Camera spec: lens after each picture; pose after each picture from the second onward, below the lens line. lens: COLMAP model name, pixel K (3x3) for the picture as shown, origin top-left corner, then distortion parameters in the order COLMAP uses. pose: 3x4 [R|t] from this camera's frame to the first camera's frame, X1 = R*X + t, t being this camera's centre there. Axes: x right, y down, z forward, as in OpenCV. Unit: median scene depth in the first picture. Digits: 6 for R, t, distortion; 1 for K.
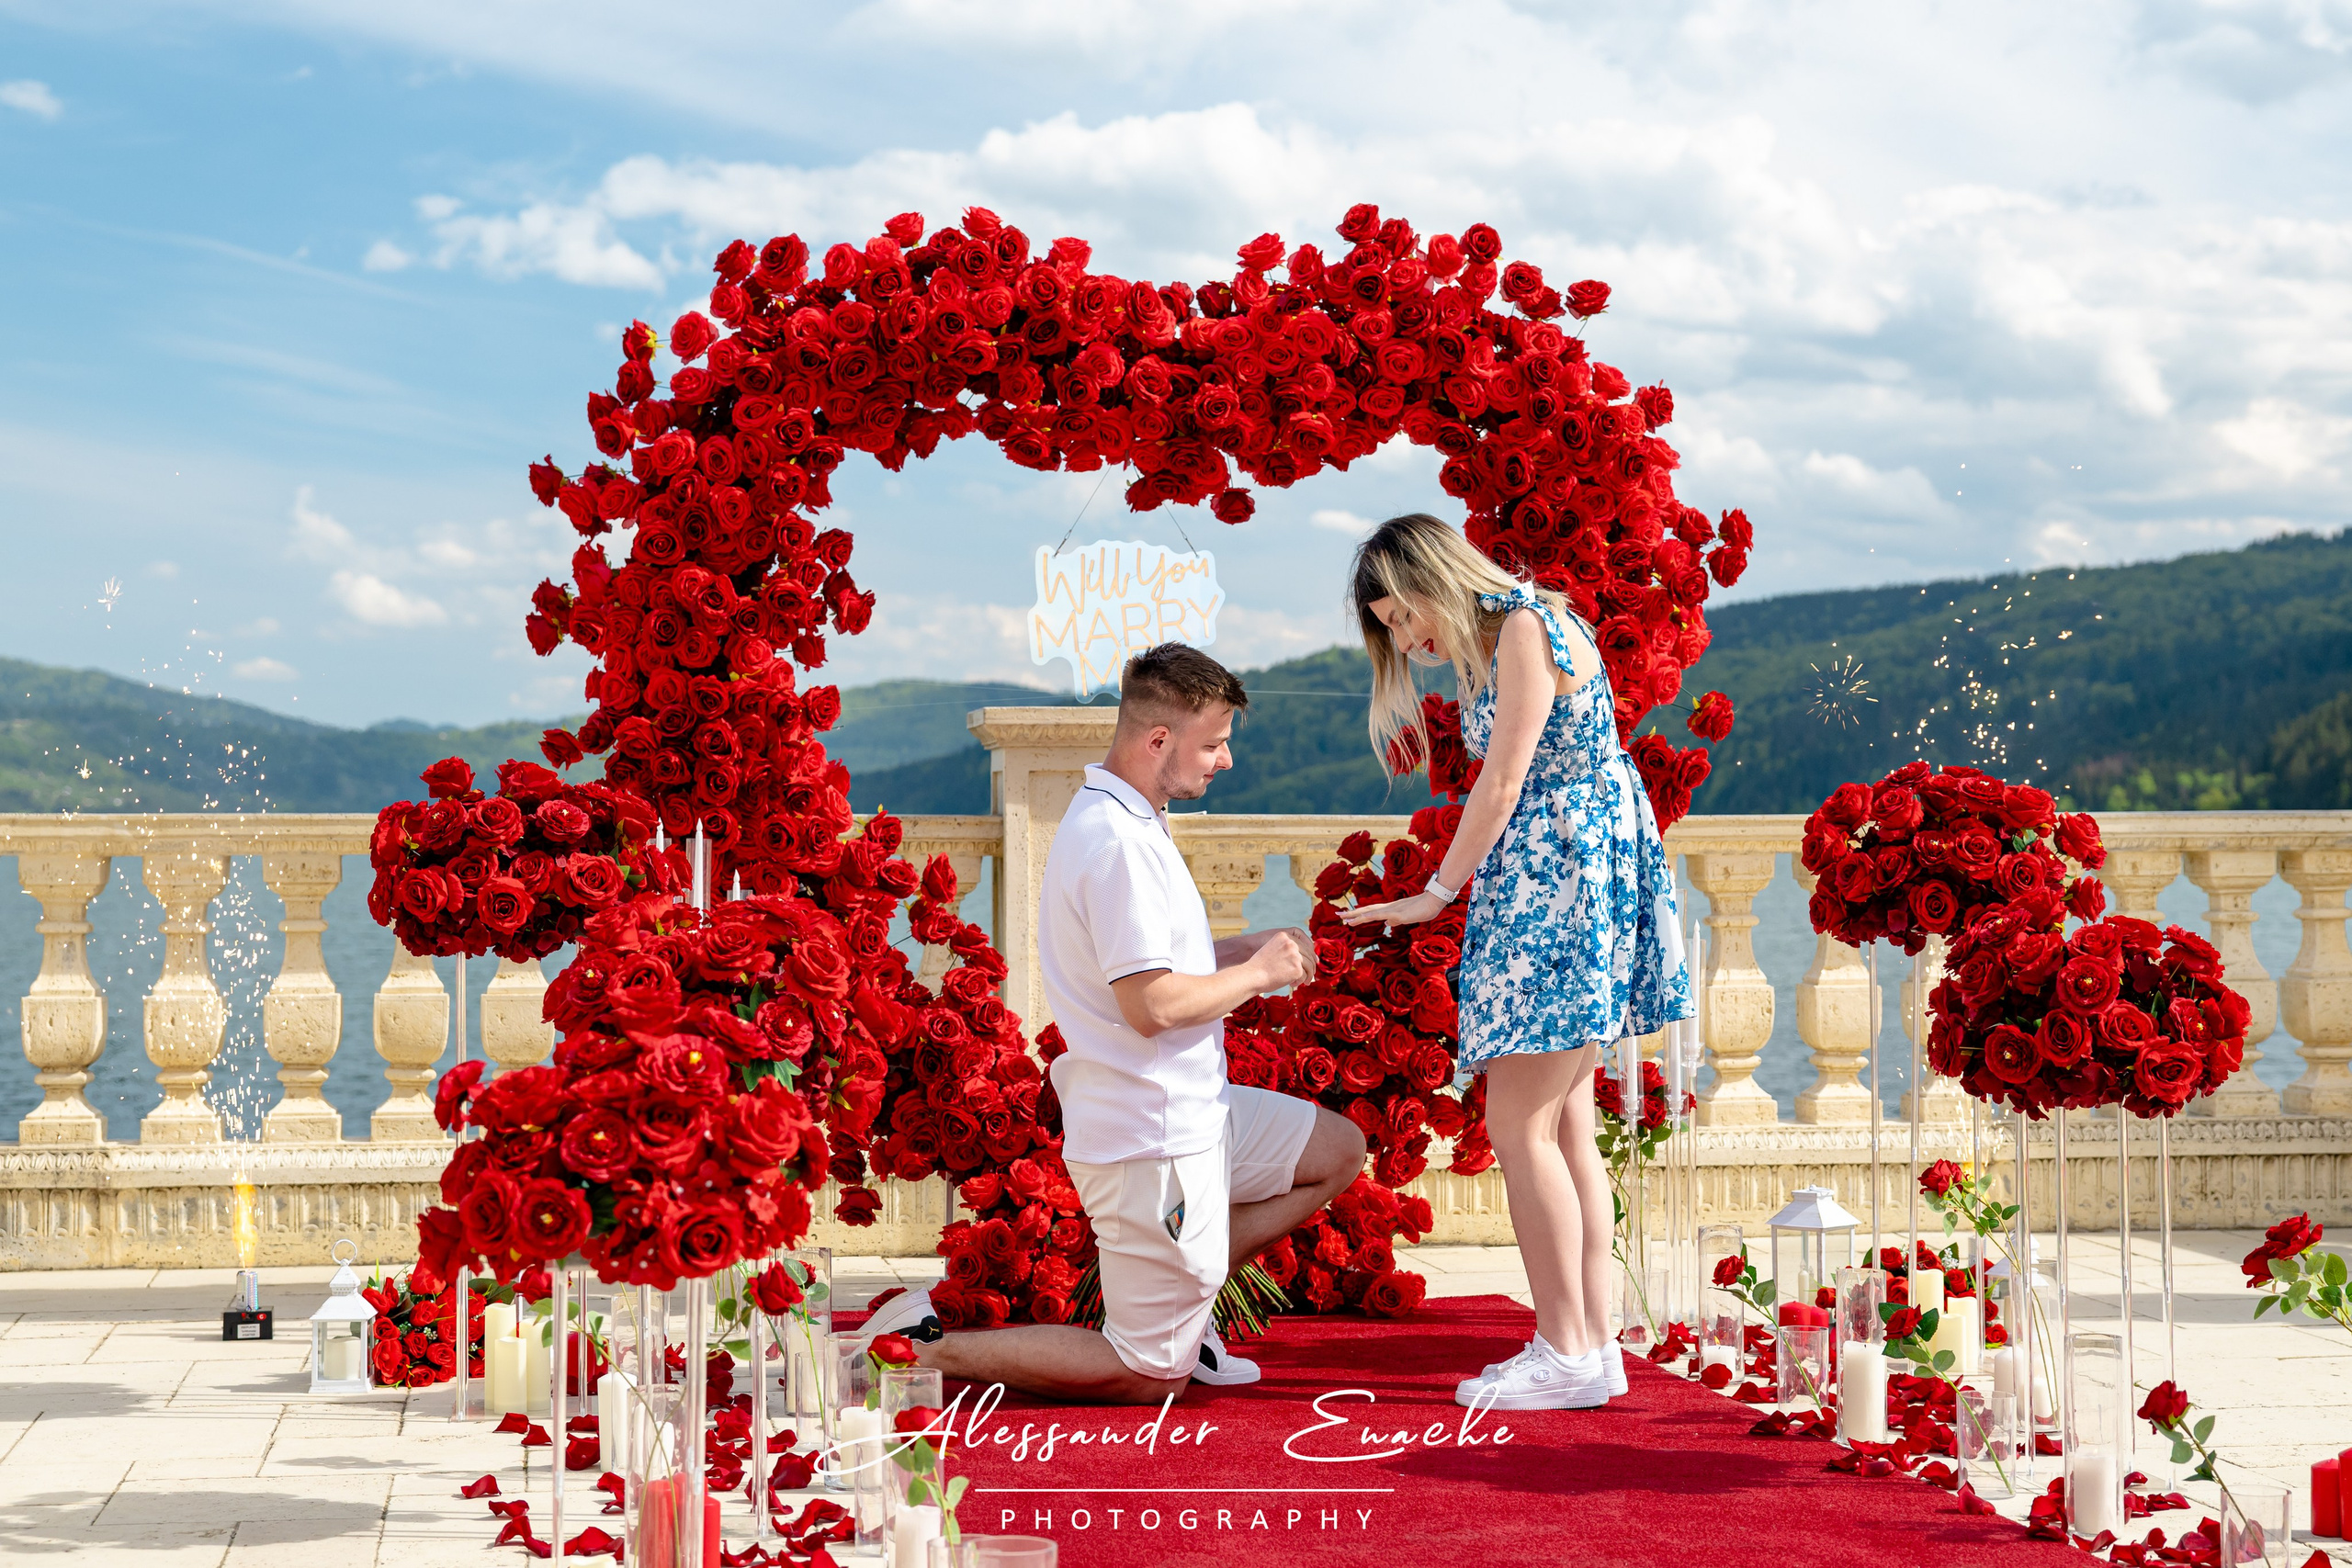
lens RADIAL K [[3959.2, 0, 1176.0], [0, 3959.2, 784.0], [0, 0, 1]] dist [0.060851, 0.130711]
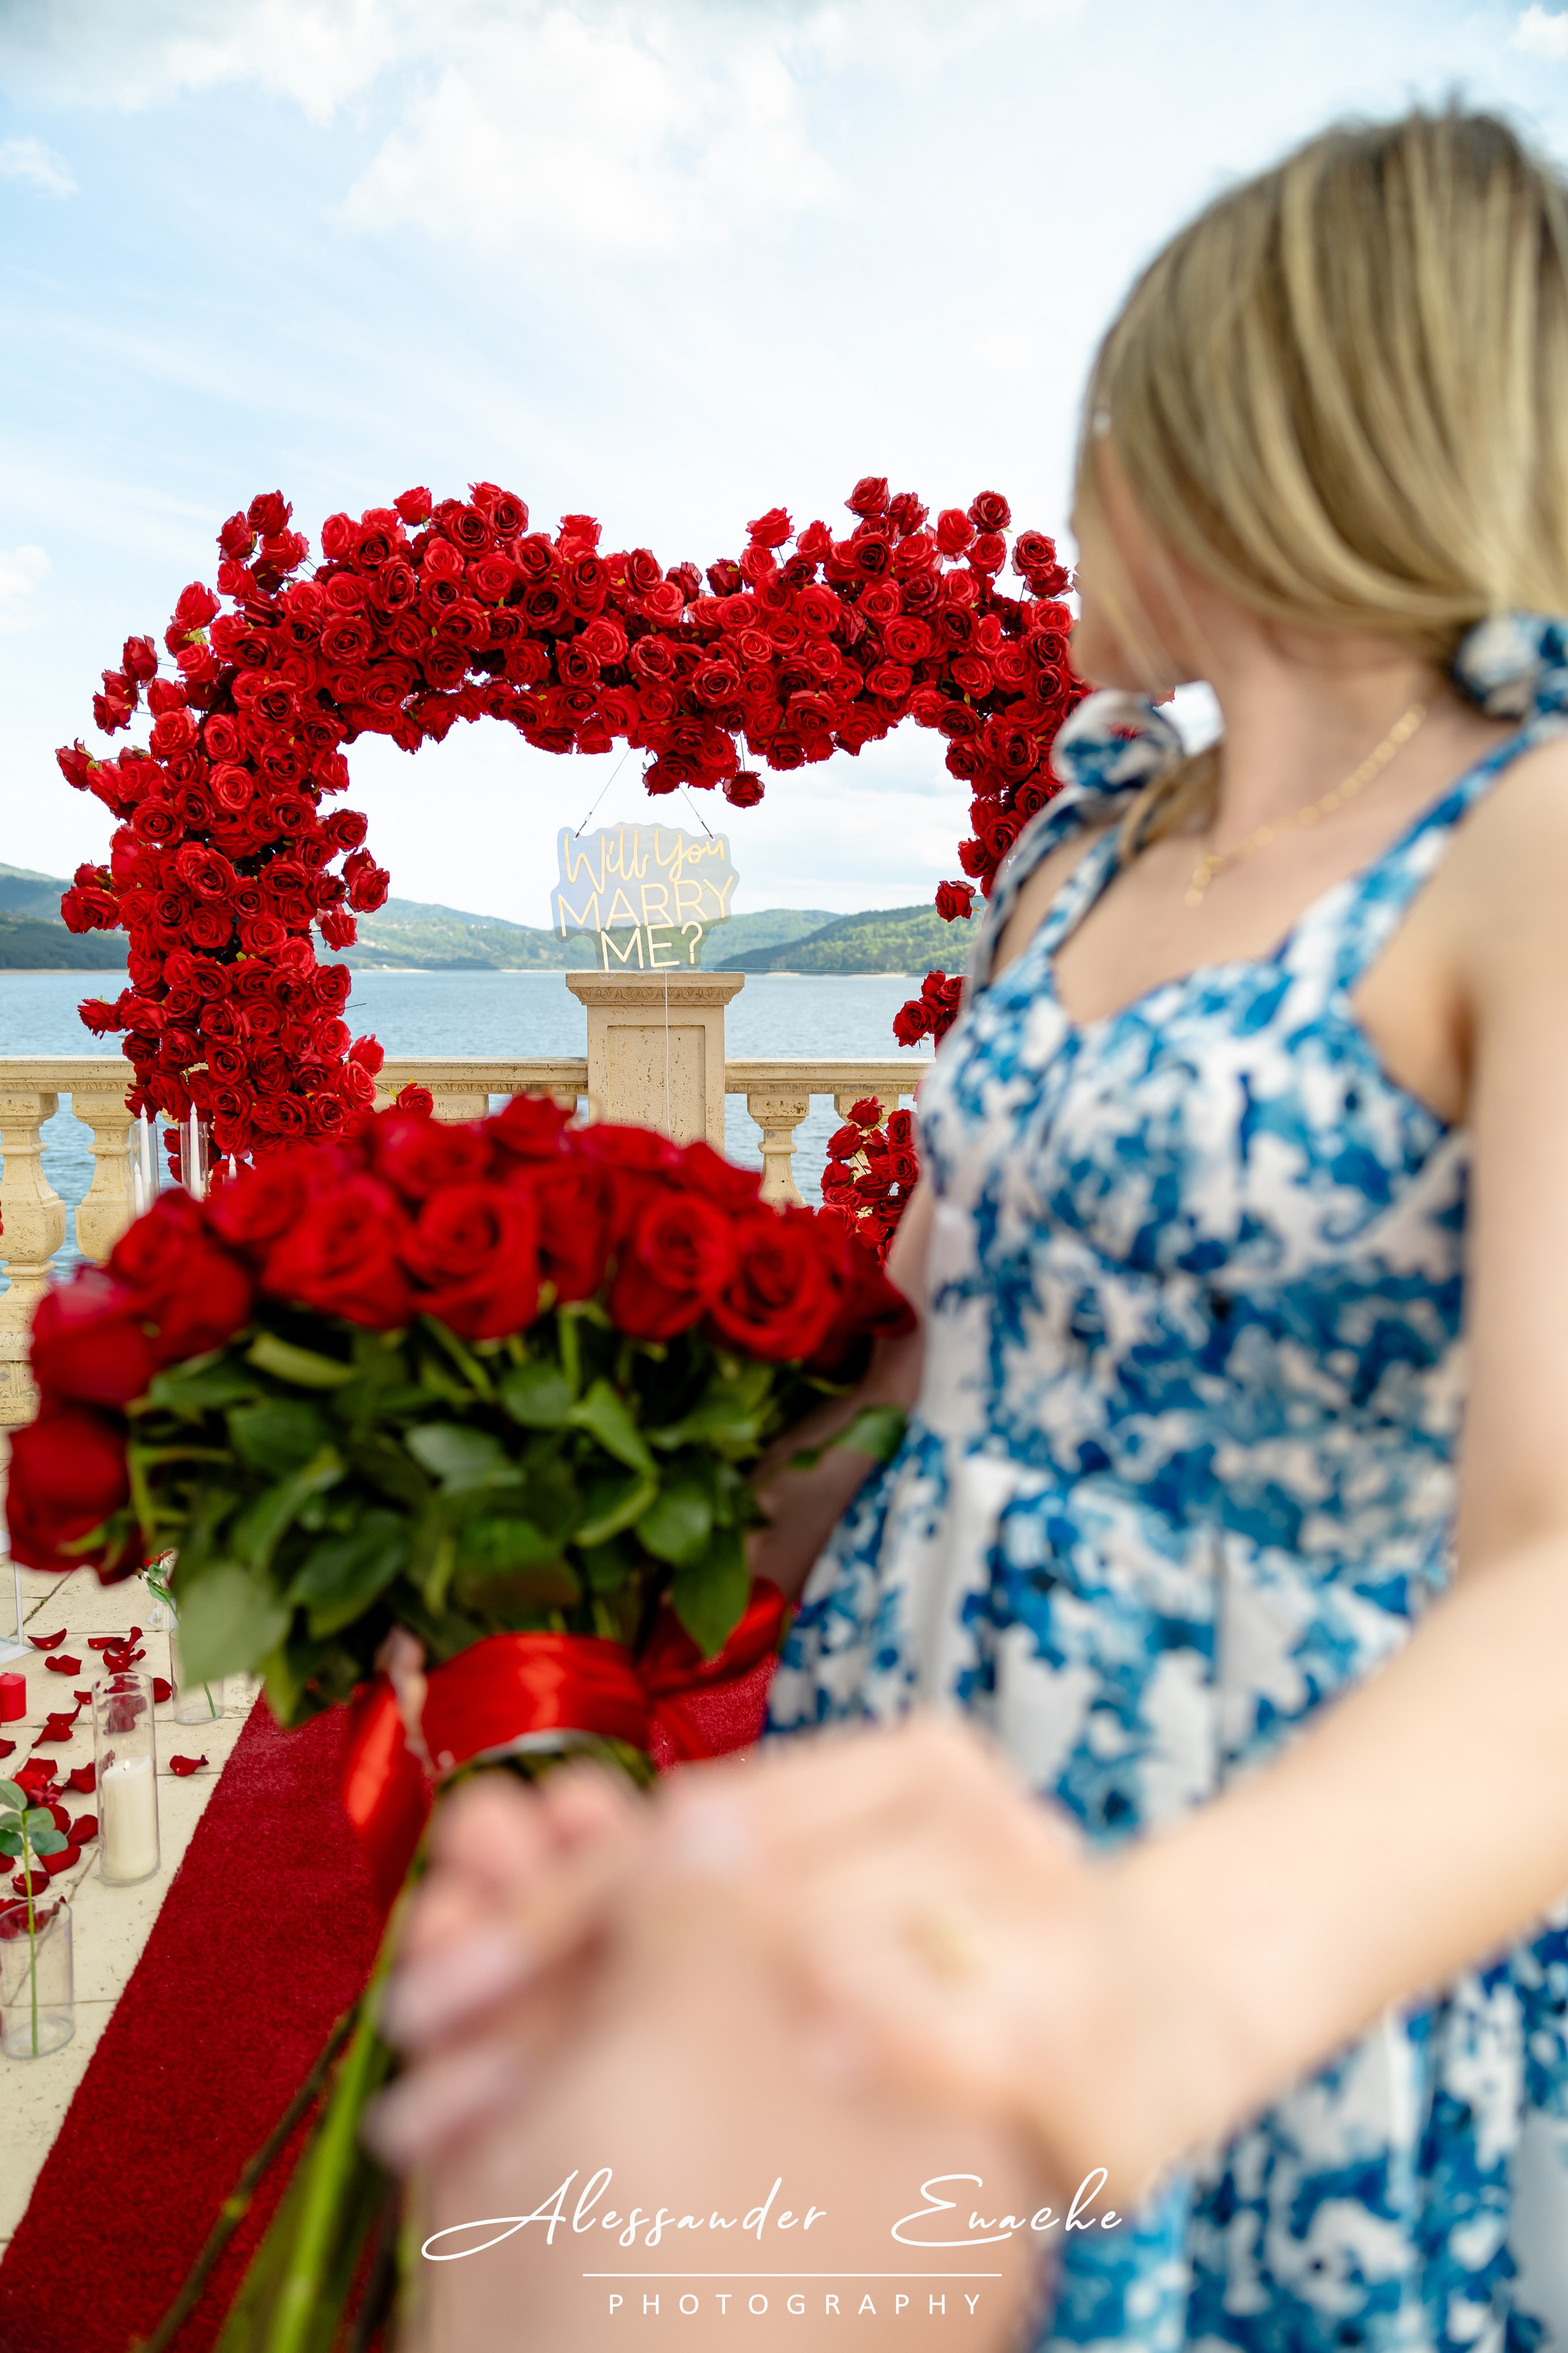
lens RADIAL K [[1601.9, 0, 767.8], [0, 1601.9, 1198.2], [0, 0, 1]] dist [0.004028, 0.002015]
pose [[0.997716, 0.012945, -0.066290, 0.050208], [-0.003339, 0.989714, 0.143024, -0.024190], [0.067460, -0.142476, 0.987497, 0.574923]]
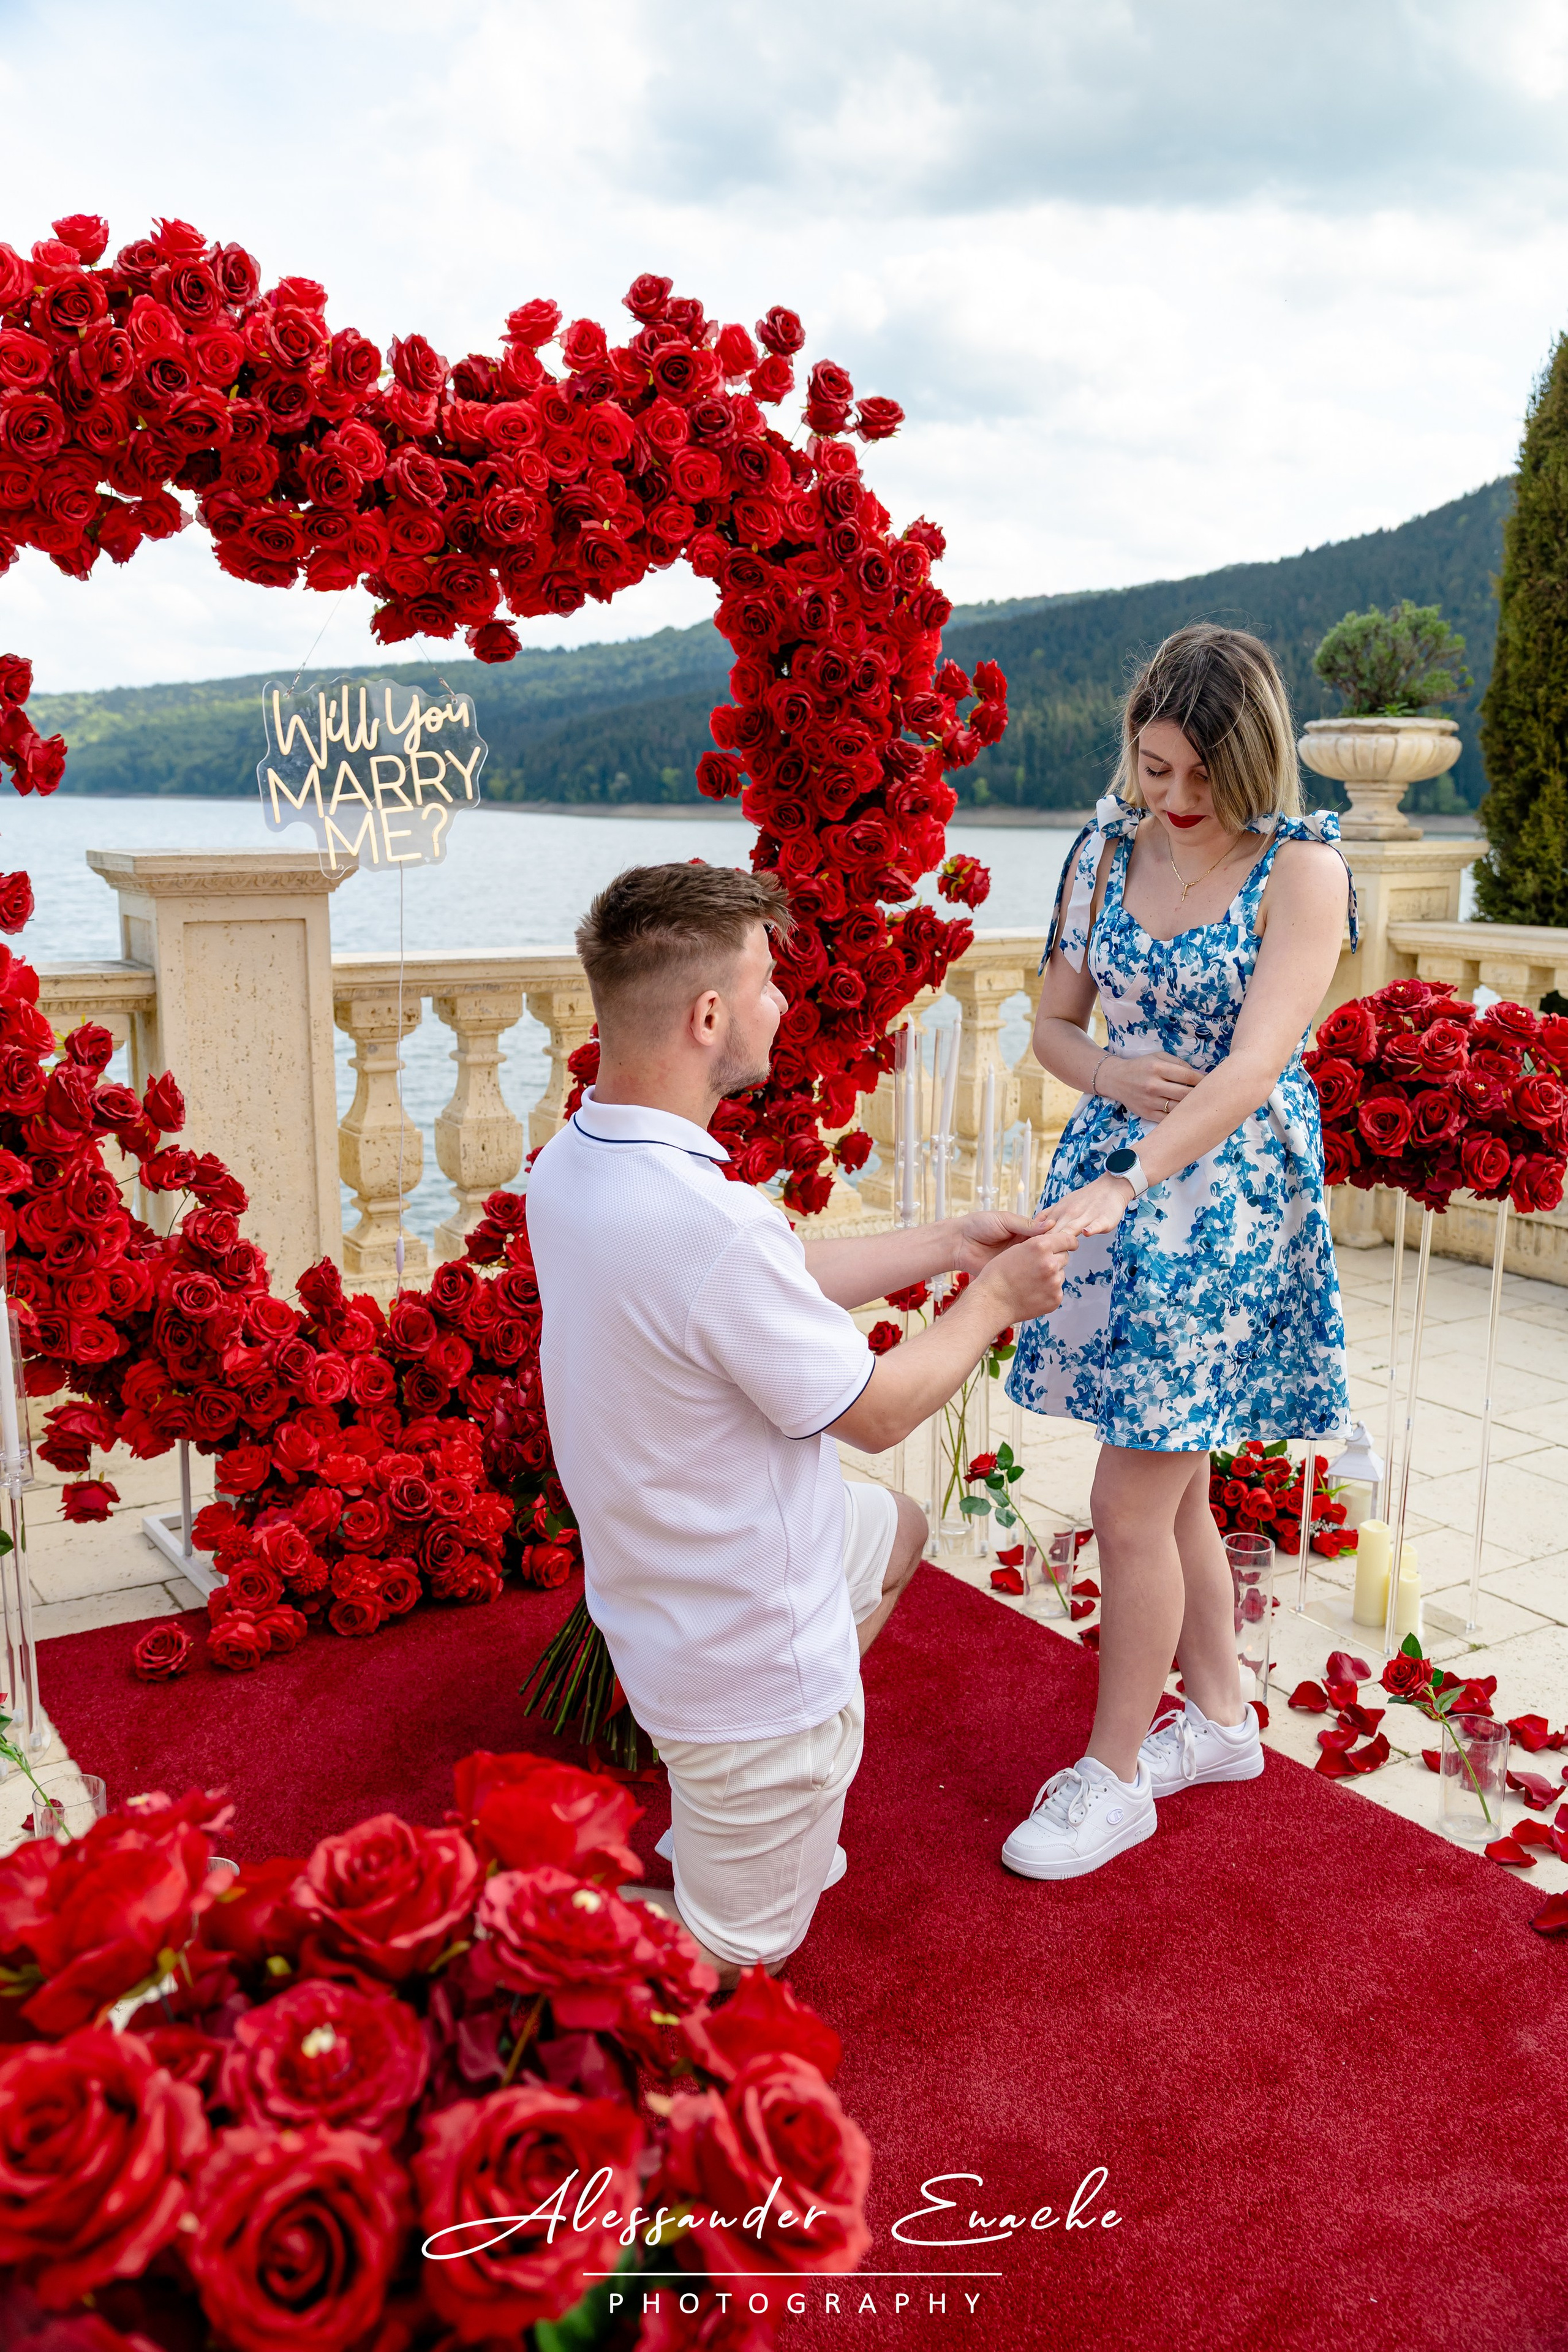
lens RADIAL K [[1967.4, 0, 794.4], [0, 1967.4, 1169.4], [0, 0, 1]] dist [-0.004513, -0.000570]
pose [[0.921207, -0.065739, 0.383478, -0.096319], [-0.011655, 0.980517, 0.196086, -0.043103], [-0.388897, -0.185106, 0.902494, 0.581255]]
